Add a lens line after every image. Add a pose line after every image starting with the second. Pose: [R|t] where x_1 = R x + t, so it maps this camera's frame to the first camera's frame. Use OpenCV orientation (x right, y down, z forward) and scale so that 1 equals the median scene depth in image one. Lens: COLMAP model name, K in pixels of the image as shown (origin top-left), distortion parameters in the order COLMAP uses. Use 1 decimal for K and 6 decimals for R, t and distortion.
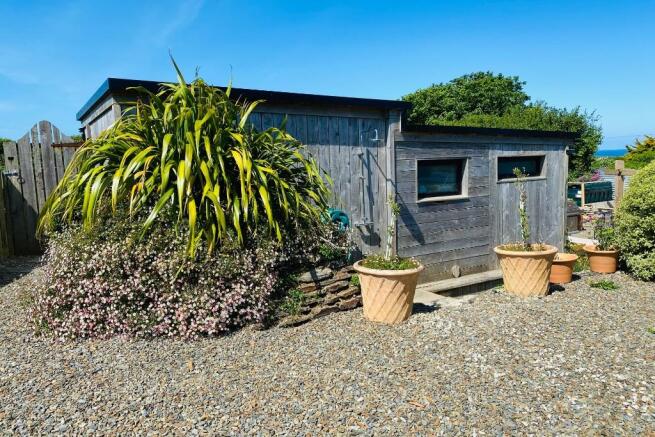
lens RADIAL K [[487.5, 0, 329.0], [0, 487.5, 220.8], [0, 0, 1]] dist [0.033202, -0.023164]
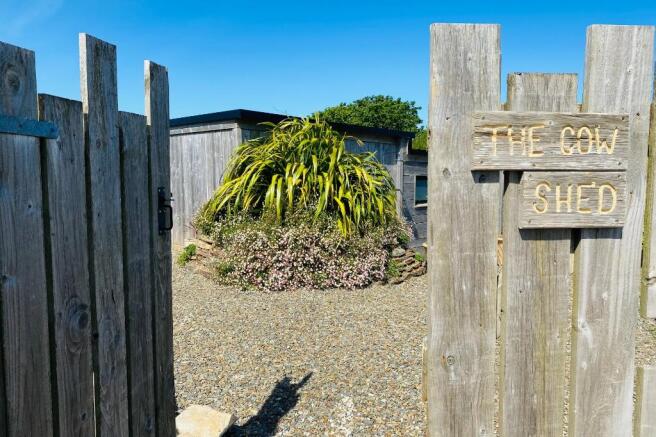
lens RADIAL K [[488.3, 0, 326.6], [0, 488.3, 217.3], [0, 0, 1]] dist [0.033202, -0.023164]
pose [[0.976660, 0.010680, 0.214528, -0.354337], [-0.003652, 0.999444, -0.033133, 0.035153], [-0.214762, 0.031577, 0.976156, -0.250815]]
